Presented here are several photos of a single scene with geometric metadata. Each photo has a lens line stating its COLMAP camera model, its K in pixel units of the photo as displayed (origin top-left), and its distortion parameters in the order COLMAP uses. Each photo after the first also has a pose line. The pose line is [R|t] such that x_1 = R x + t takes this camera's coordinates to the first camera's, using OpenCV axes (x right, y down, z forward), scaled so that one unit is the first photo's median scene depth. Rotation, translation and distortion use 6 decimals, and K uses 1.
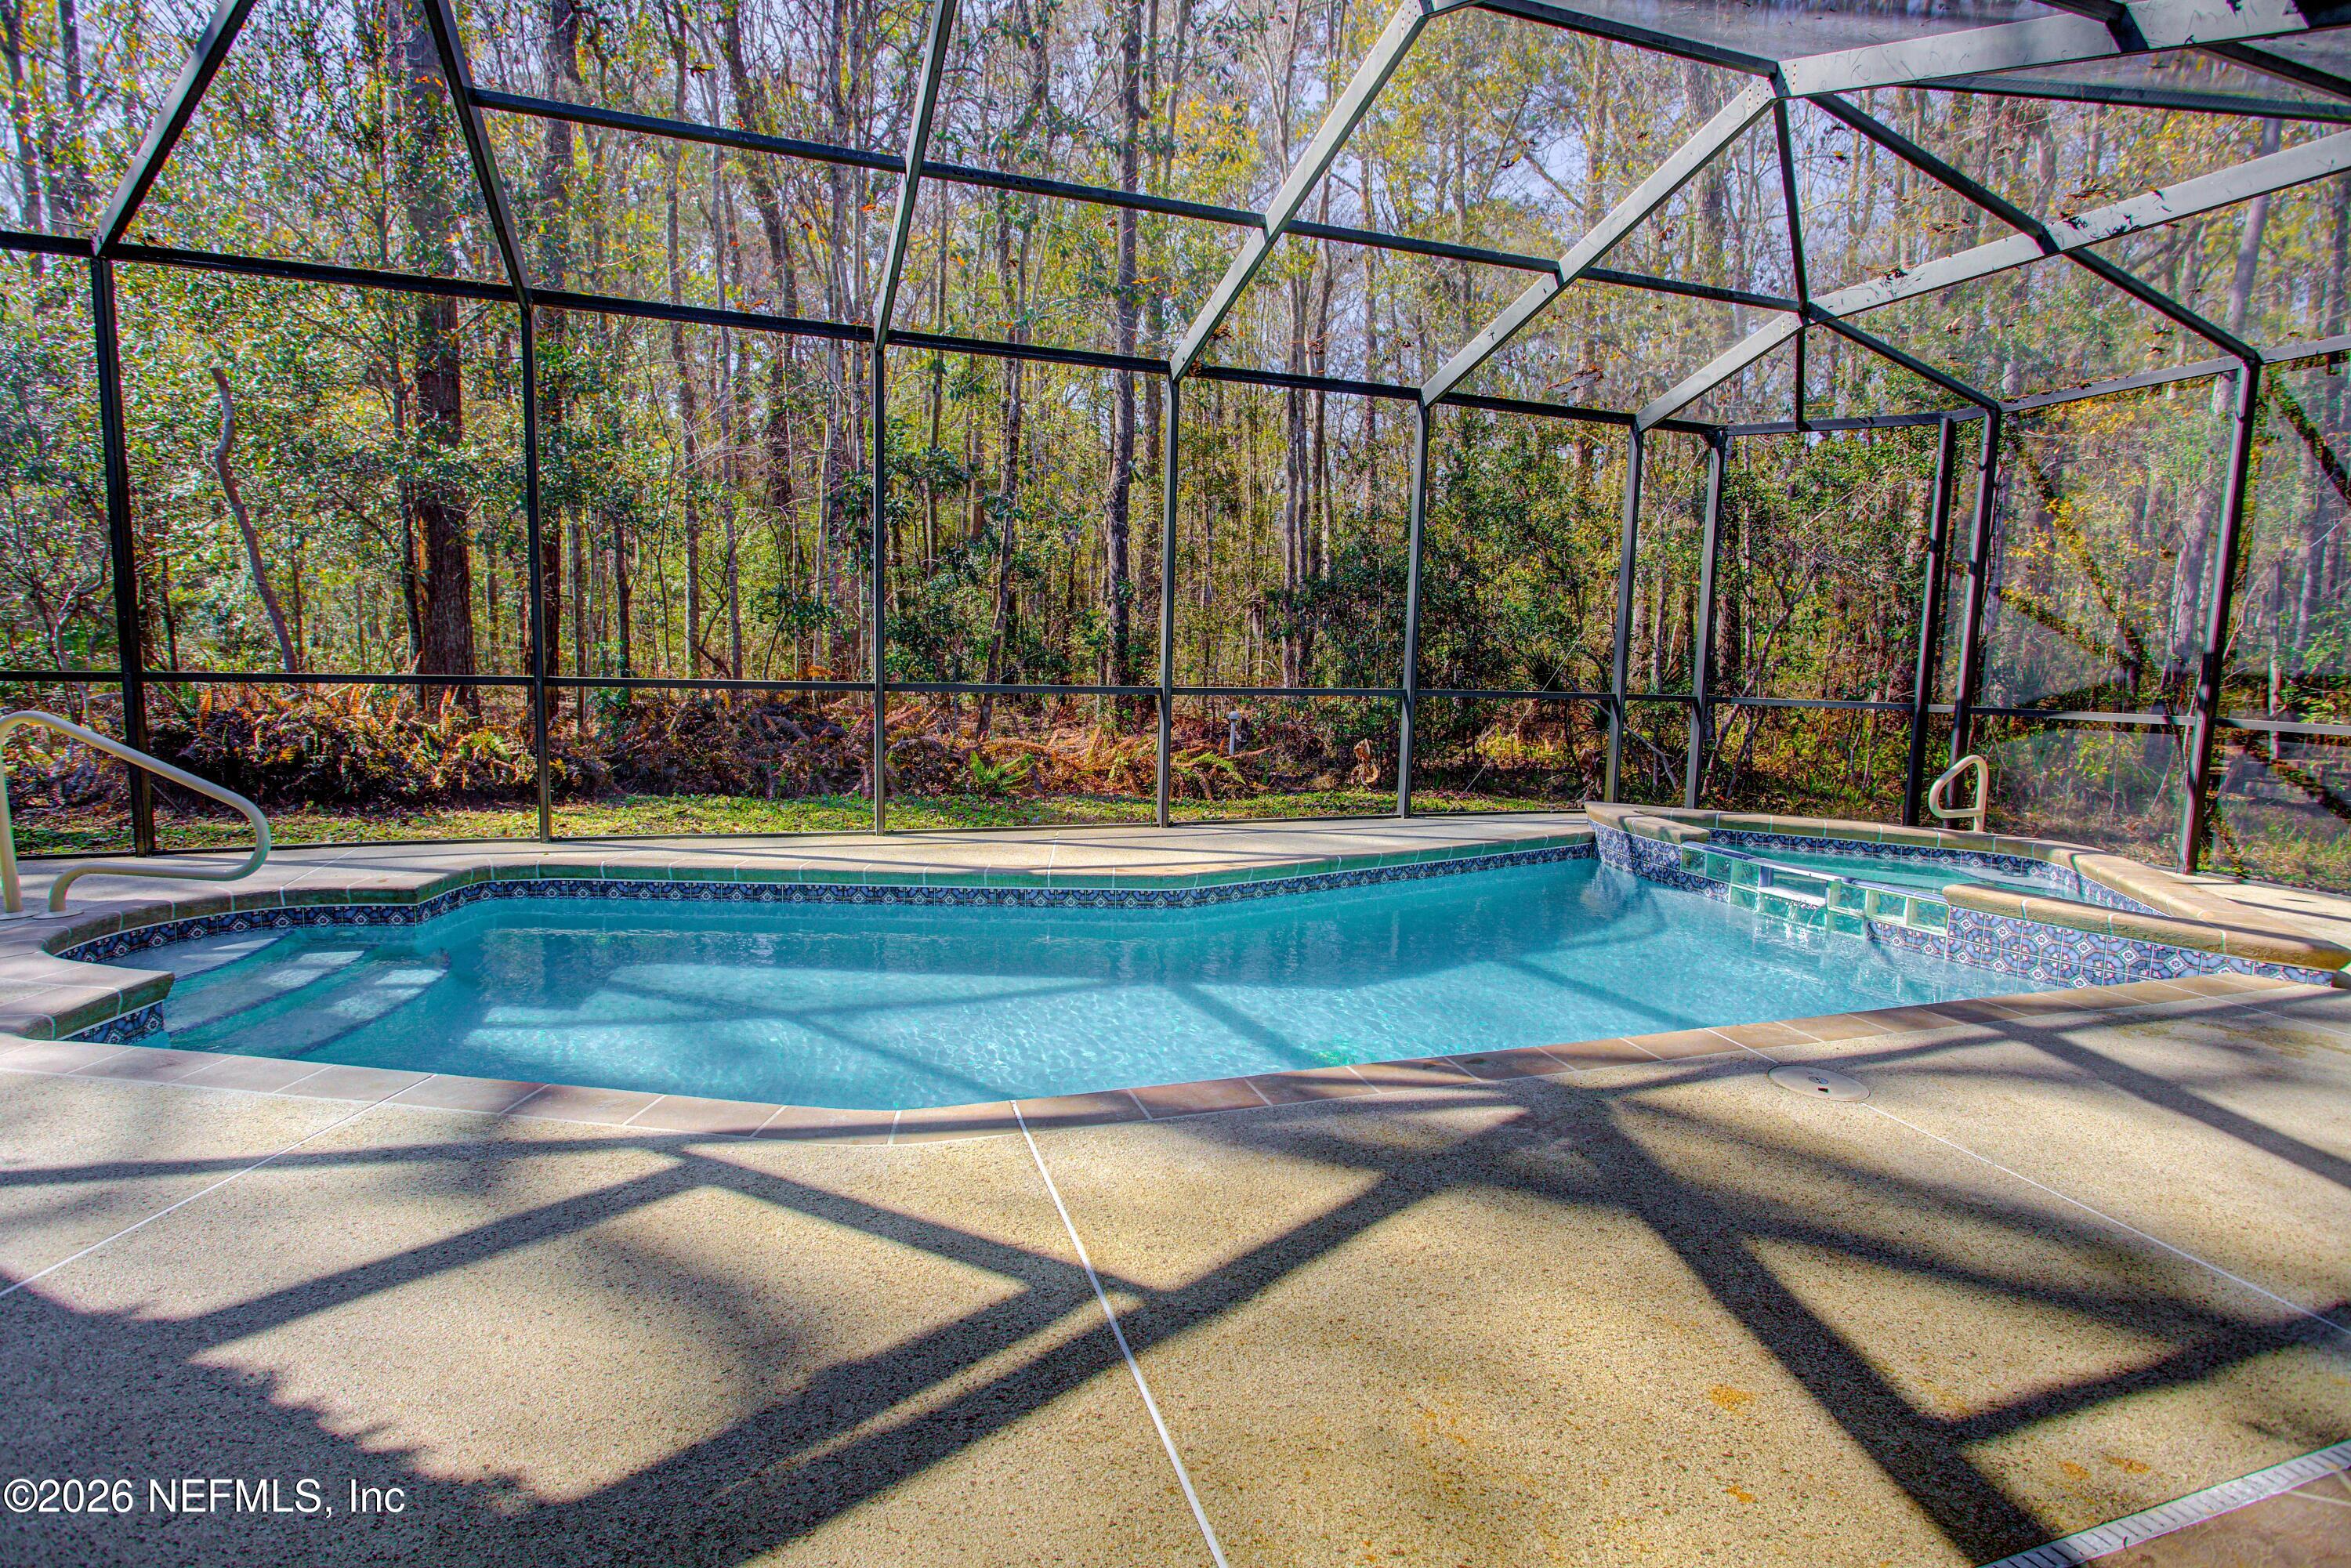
lens RADIAL K [[1172.3, 0, 1175.5], [0, 1172.3, 784.0], [0, 0, 1]] dist [-0.019581, 0.008894]
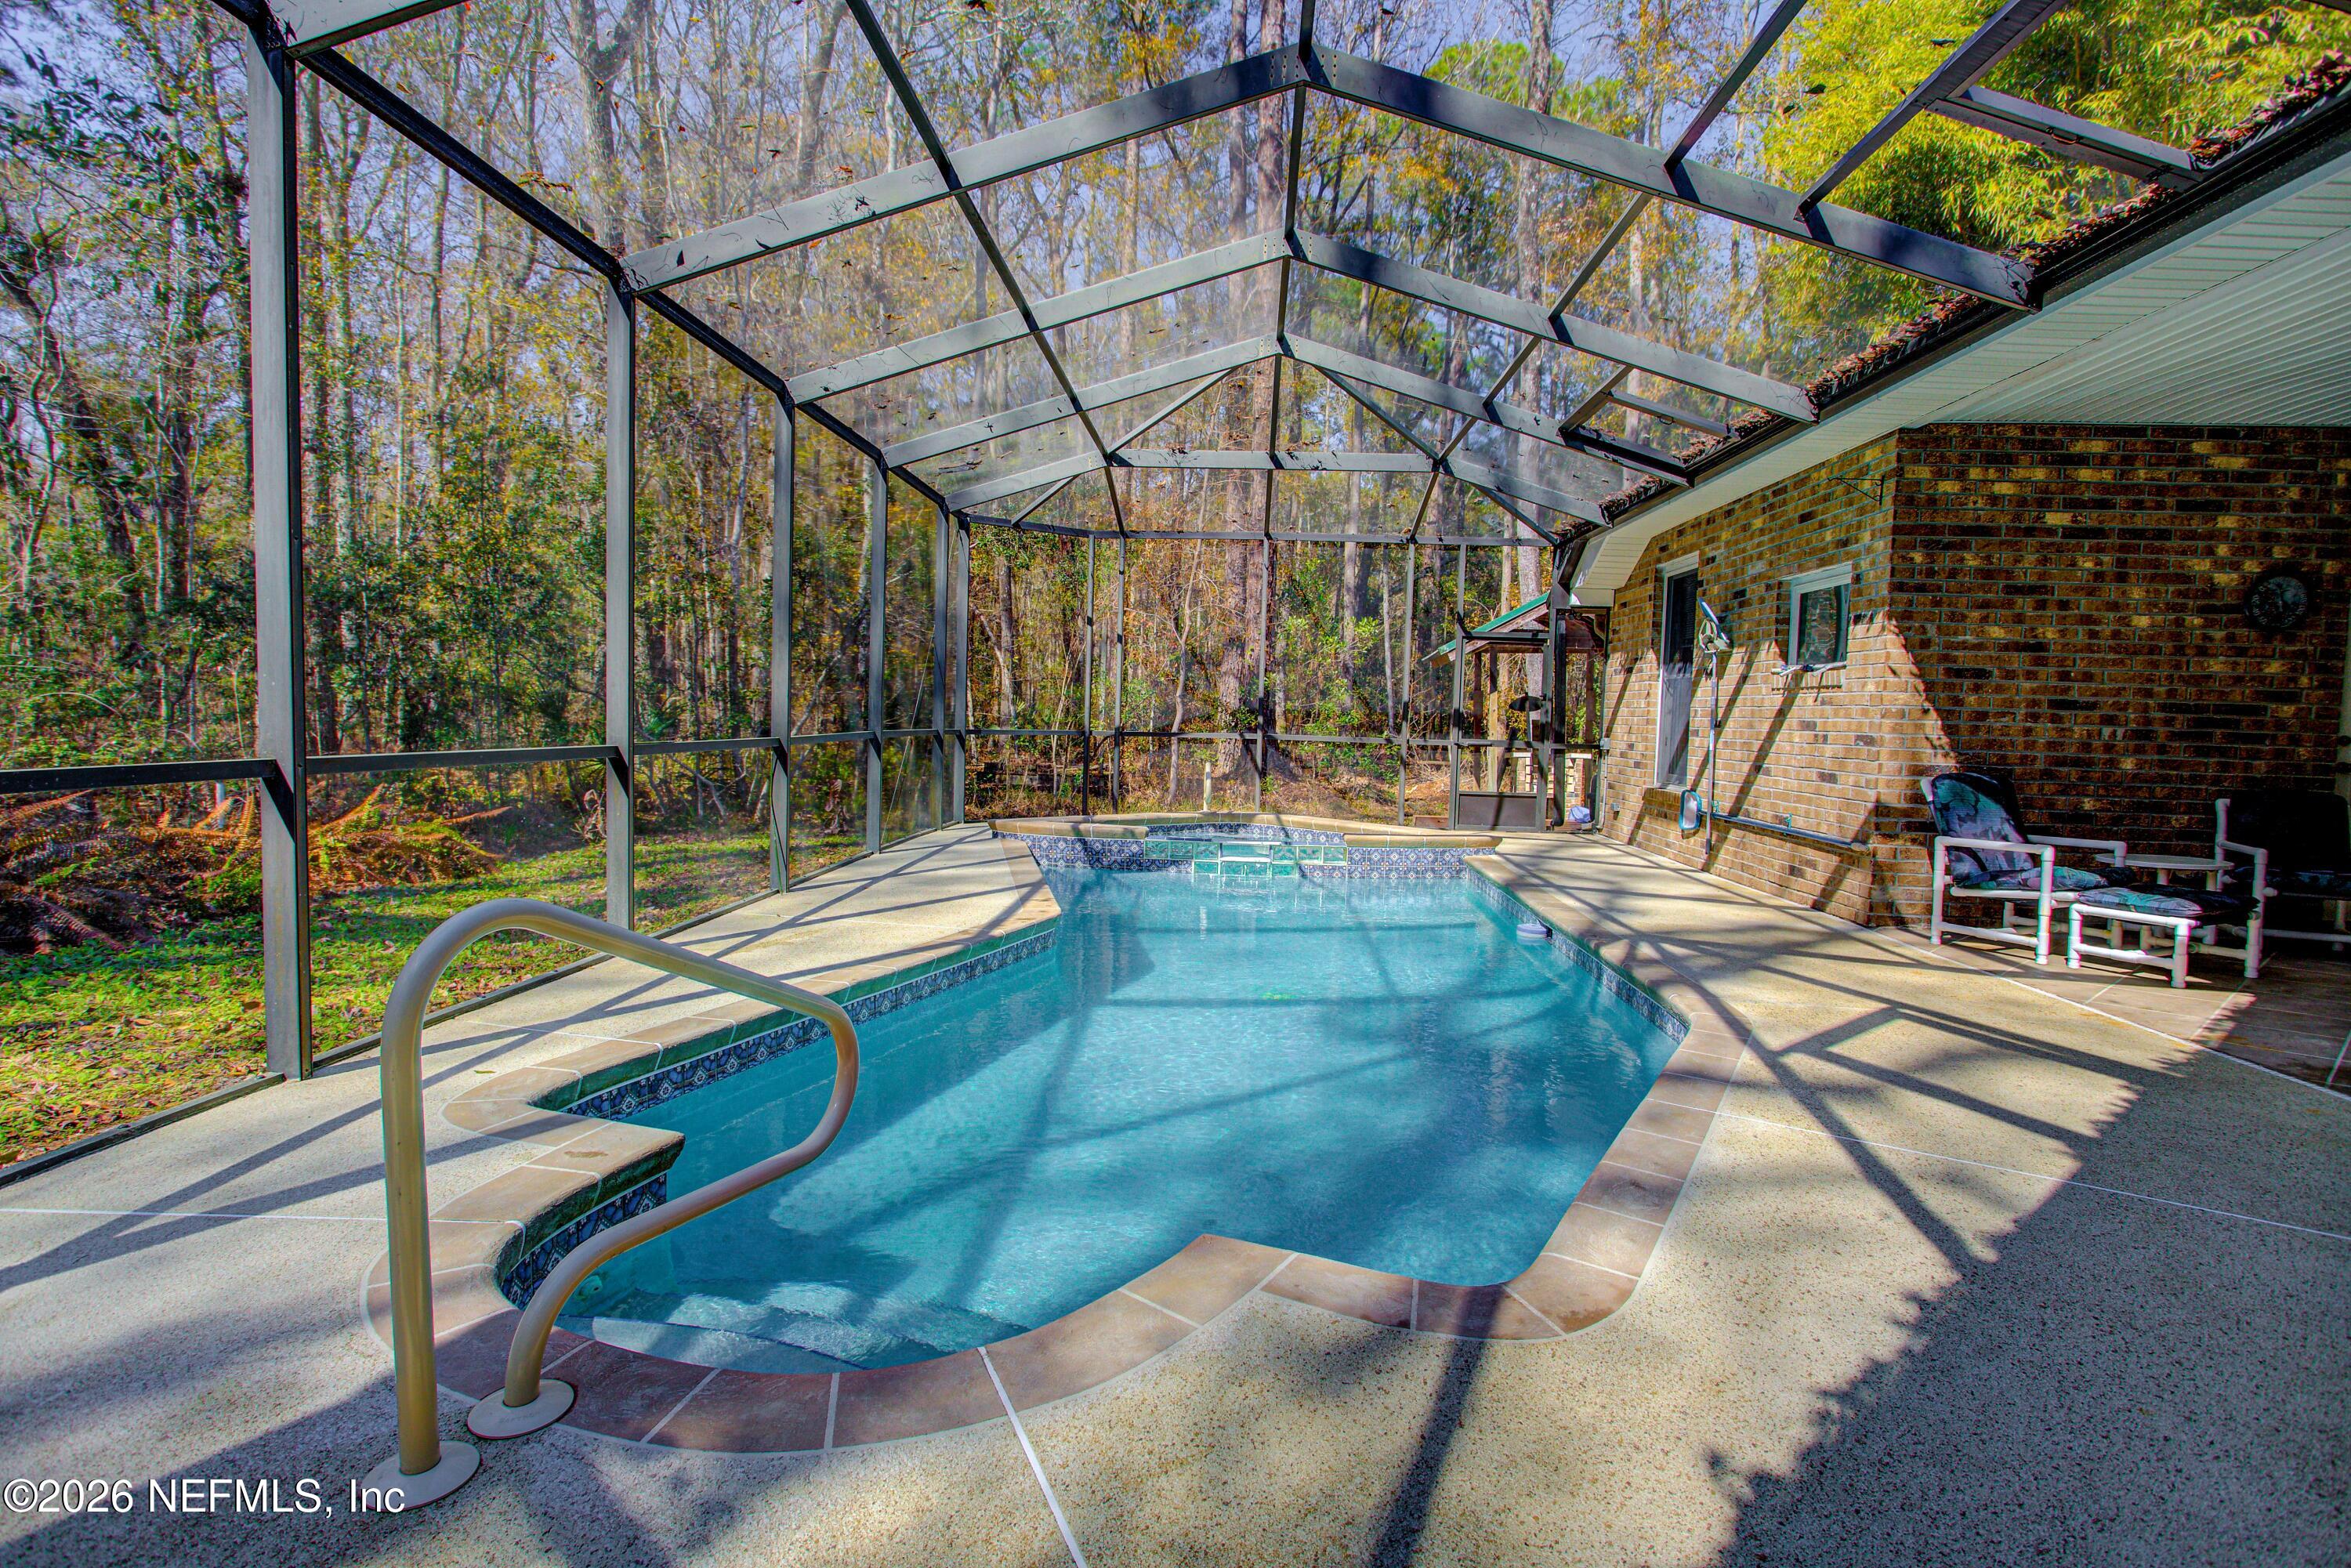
lens RADIAL K [[1172.3, 0, 1175.5], [0, 1172.3, 784.0], [0, 0, 1]] dist [-0.019581, 0.008894]
pose [[0.382628, -0.067029, 0.921468, -1.080451], [0.085833, 0.995630, 0.036783, -0.078951], [-0.919907, 0.065018, 0.386710, 0.572811]]
